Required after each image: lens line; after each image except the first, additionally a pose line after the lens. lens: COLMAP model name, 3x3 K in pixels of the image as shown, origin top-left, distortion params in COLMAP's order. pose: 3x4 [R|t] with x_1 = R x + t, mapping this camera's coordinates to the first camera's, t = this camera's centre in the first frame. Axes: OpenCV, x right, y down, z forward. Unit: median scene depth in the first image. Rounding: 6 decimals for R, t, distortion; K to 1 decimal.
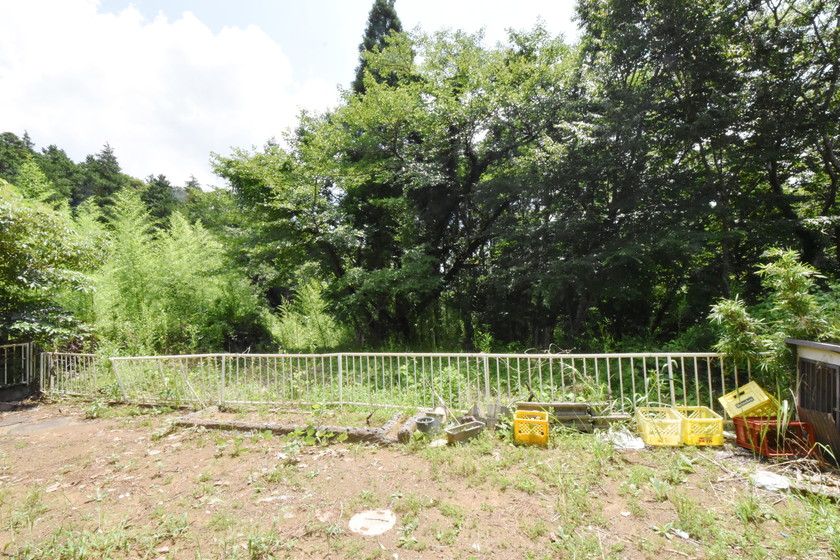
lens RADIAL K [[373.2, 0, 423.5], [0, 373.2, 277.7], [0, 0, 1]] dist [-0.005284, -0.007370]
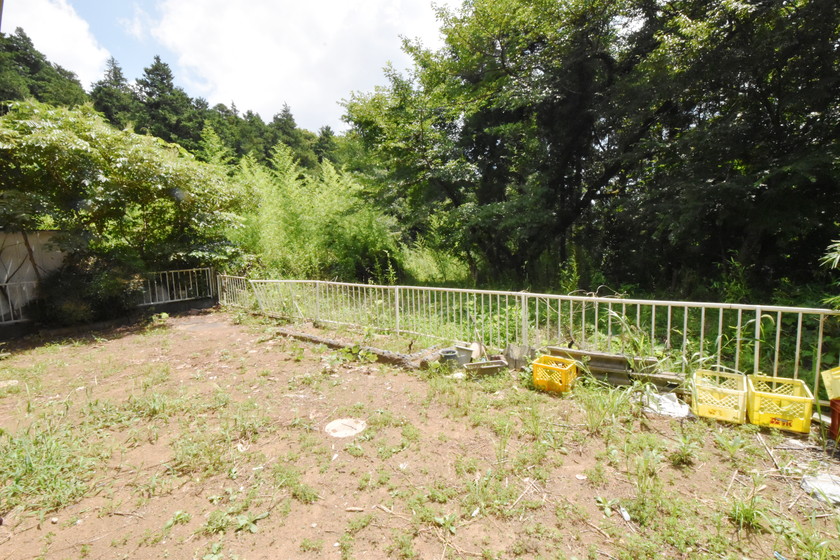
lens RADIAL K [[373.2, 0, 420.2], [0, 373.2, 281.4], [0, 0, 1]] dist [-0.005284, -0.007370]
pose [[0.919227, 0.046944, -0.390919, 0.260584], [0.022796, 0.984856, 0.171870, 0.012555], [0.393067, -0.166899, 0.904236, 0.068568]]
